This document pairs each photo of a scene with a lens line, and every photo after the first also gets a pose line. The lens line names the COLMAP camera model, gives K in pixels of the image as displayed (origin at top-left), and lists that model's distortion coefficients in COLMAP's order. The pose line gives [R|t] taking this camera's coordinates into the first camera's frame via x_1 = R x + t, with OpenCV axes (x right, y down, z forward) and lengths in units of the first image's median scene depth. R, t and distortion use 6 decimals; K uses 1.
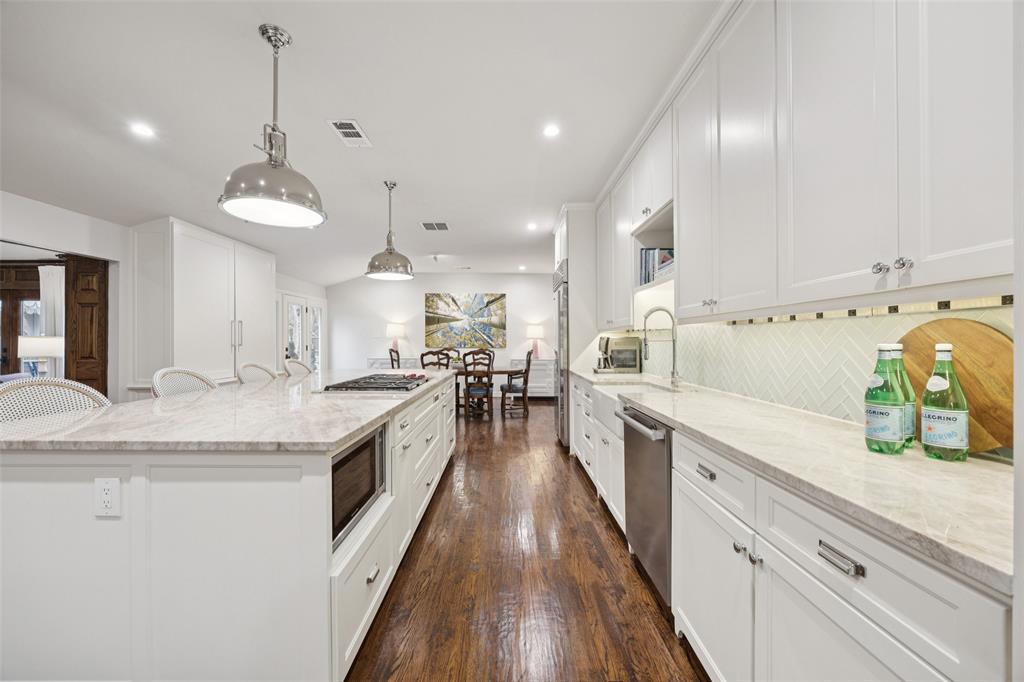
lens RADIAL K [[391.0, 0, 507.2], [0, 391.0, 342.7], [0, 0, 1]] dist [-0.009332, 0.001792]
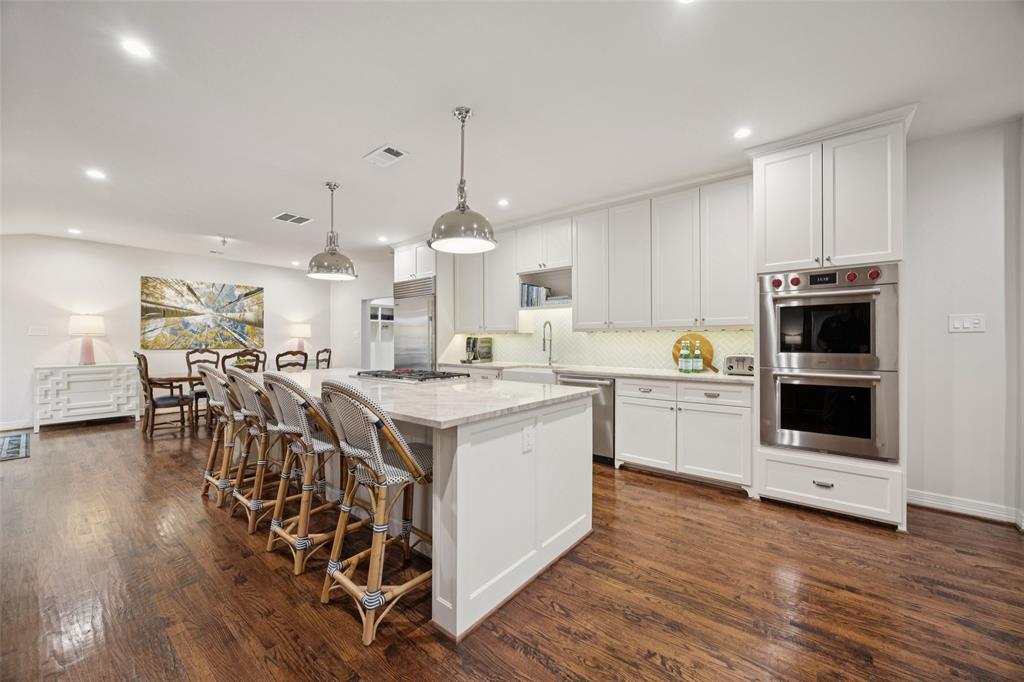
lens RADIAL K [[391.0, 0, 505.0], [0, 391.0, 339.2], [0, 0, 1]] dist [-0.009332, 0.001792]
pose [[0.644979, 0.001340, 0.764199, -0.690628], [0.003654, 0.999982, -0.004837, -0.001422], [-0.764191, 0.005912, 0.644962, 0.008344]]
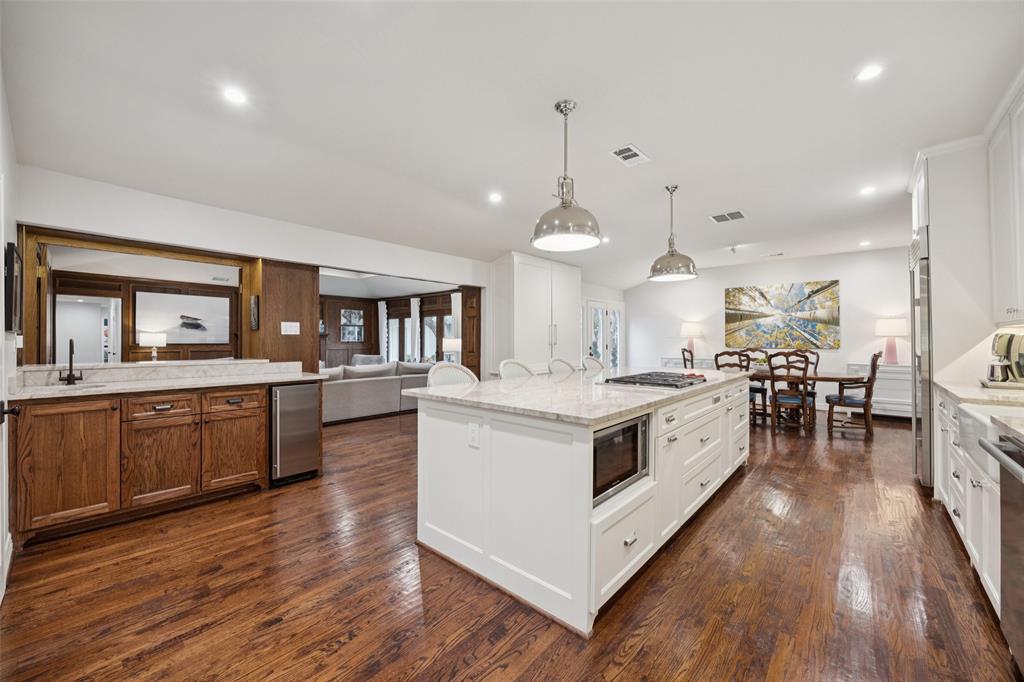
lens RADIAL K [[391.0, 0, 507.2], [0, 391.0, 340.0], [0, 0, 1]] dist [-0.009332, 0.001792]
pose [[0.738611, -0.003441, -0.674123, 0.062754], [-0.000320, 0.999985, -0.005454, 0.000009], [0.674131, 0.004244, 0.738599, -0.043072]]
